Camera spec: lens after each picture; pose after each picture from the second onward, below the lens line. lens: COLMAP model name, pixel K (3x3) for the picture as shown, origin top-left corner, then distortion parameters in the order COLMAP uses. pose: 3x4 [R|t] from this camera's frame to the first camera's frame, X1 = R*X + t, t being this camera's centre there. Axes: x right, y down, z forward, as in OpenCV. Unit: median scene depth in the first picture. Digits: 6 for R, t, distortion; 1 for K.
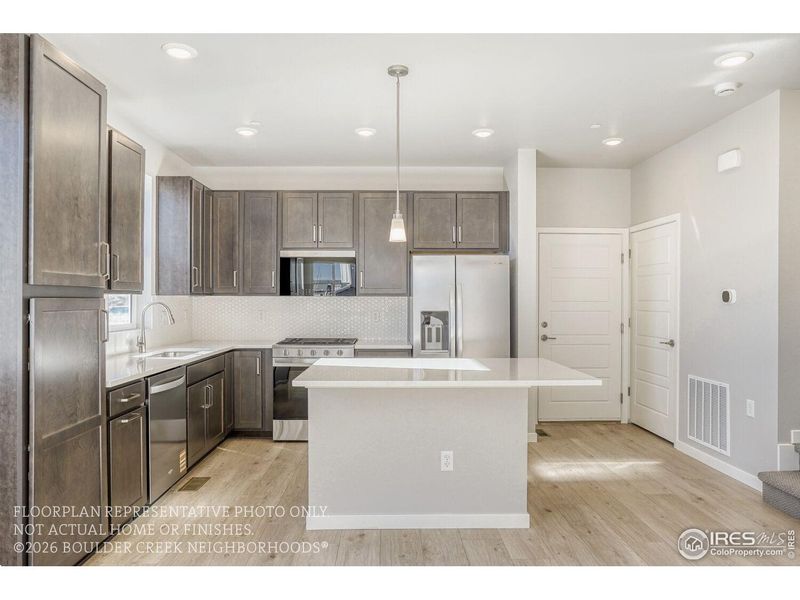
lens RADIAL K [[532.1, 0, 400.0], [0, 532.1, 300.0], [0, 0, 1]] dist [-0.029644, 0.000032]
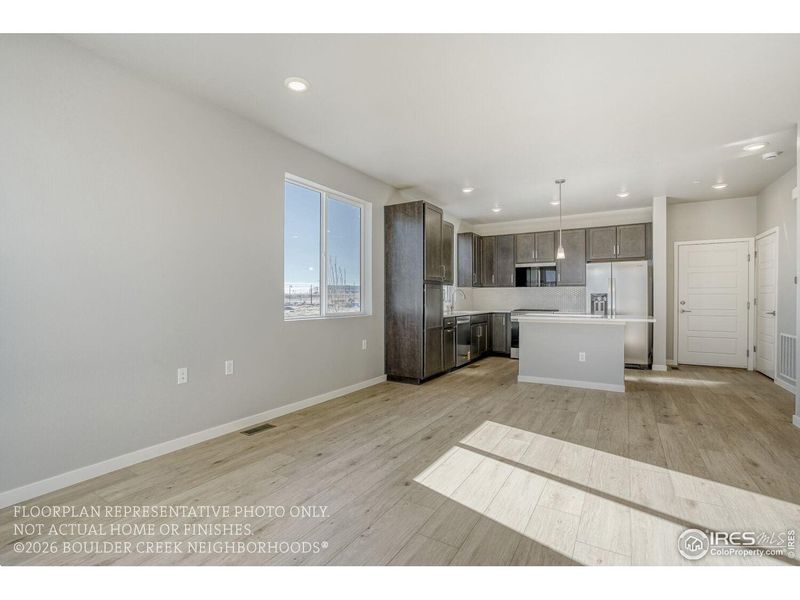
lens RADIAL K [[374.8, 0, 391.5], [0, 374.8, 301.2], [0, 0, 1]] dist [-0.058033, 0.021347]
pose [[0.830750, 0.001932, -0.556643, 0.175213], [0.002626, 0.999969, 0.007390, 0.035267], [0.556640, -0.007600, 0.830719, -0.440224]]
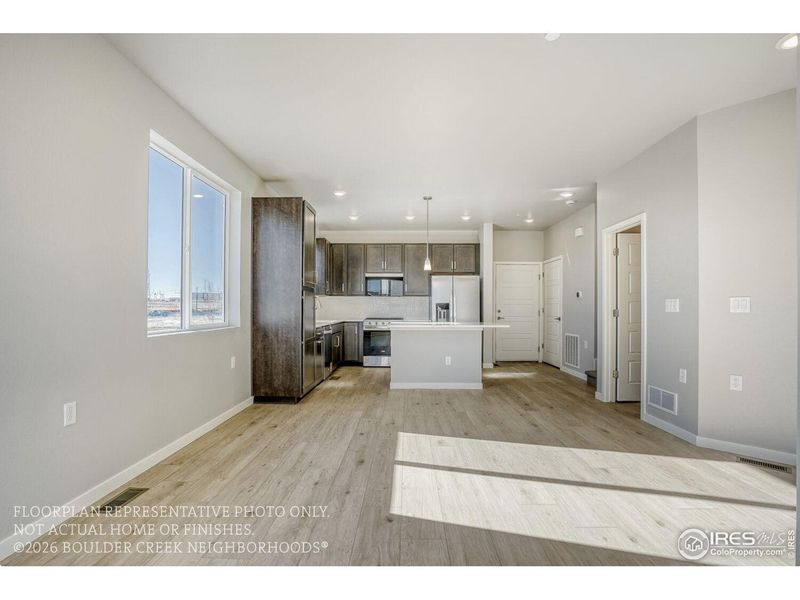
lens RADIAL K [[378.9, 0, 400.3], [0, 378.9, 303.1], [0, 0, 1]] dist [-0.059180, 0.020988]
pose [[0.999073, 0.001610, -0.043015, -0.034330], [-0.002072, 0.999941, -0.010699, 0.036571], [0.042995, 0.010779, 0.999017, -0.452155]]
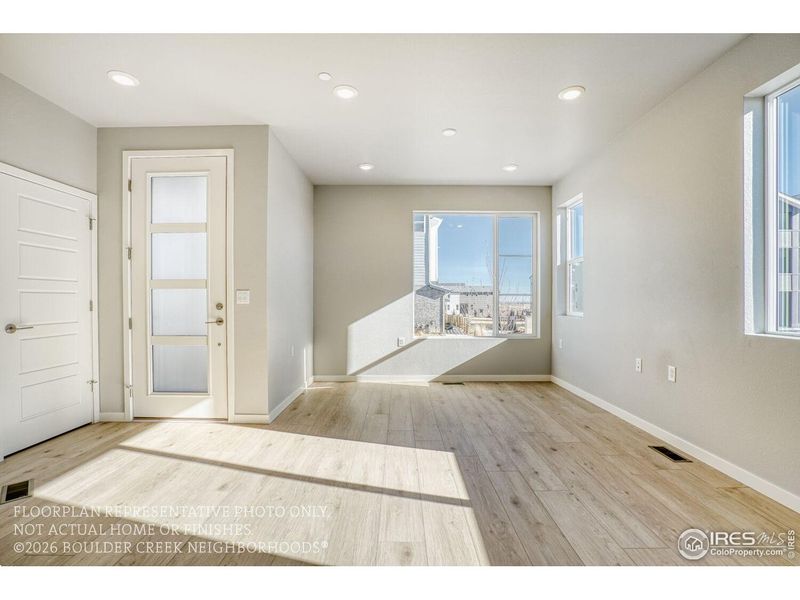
lens RADIAL K [[368.2, 0, 400.2], [0, 368.2, 302.1], [0, 0, 1]] dist [-0.055311, 0.018649]
pose [[-0.999805, 0.000570, 0.019735, 0.006512], [0.000630, 0.999995, 0.003023, 0.038657], [-0.019733, 0.003035, -0.999801, 0.506030]]
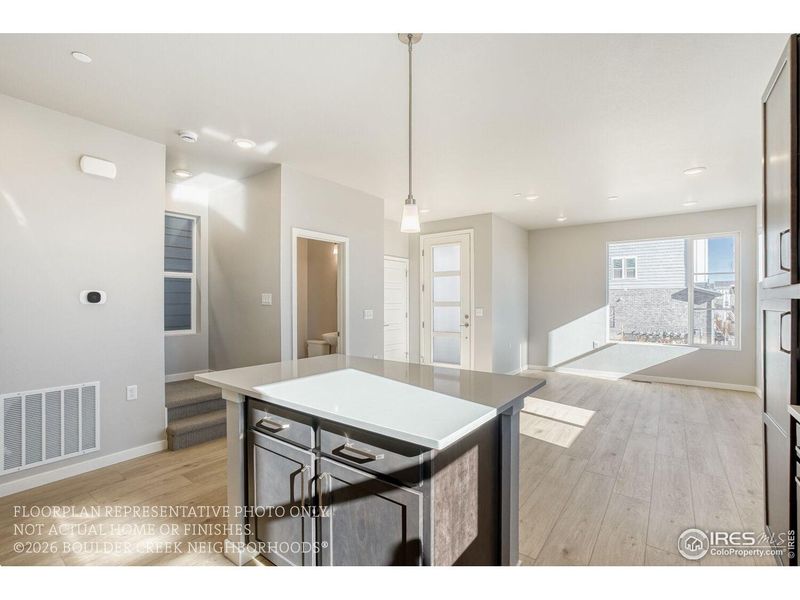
lens RADIAL K [[368.2, 0, 400.2], [0, 368.2, 302.1], [0, 0, 1]] dist [-0.055311, 0.018649]
pose [[-0.788744, 0.002199, 0.614717, -0.224067], [-0.000184, 0.999993, -0.003813, 0.004443], [-0.614721, -0.003121, -0.788738, 0.942527]]
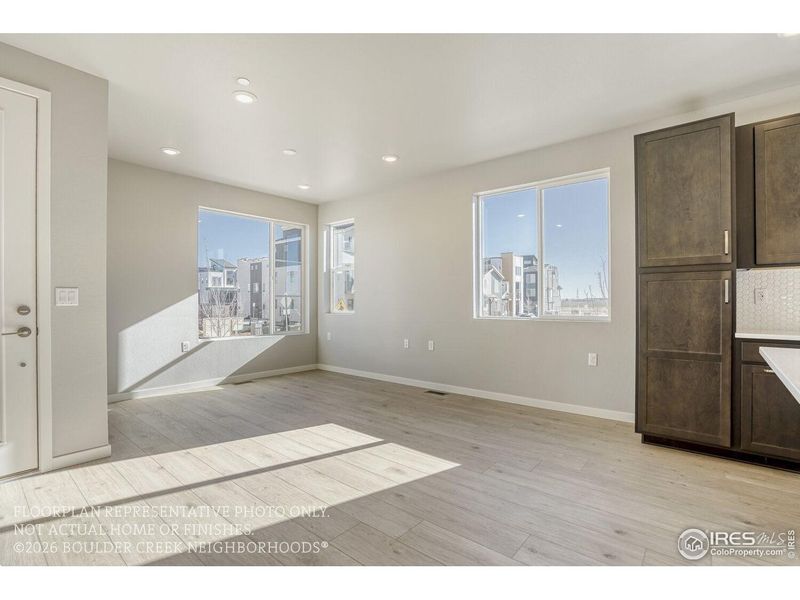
lens RADIAL K [[378.9, 0, 400.3], [0, 378.9, 303.1], [0, 0, 1]] dist [-0.059180, 0.020988]
pose [[-0.657841, 0.005665, -0.753136, 0.381261], [0.002289, 0.999982, 0.005522, 0.037945], [0.753154, 0.001909, -0.657842, 0.517353]]
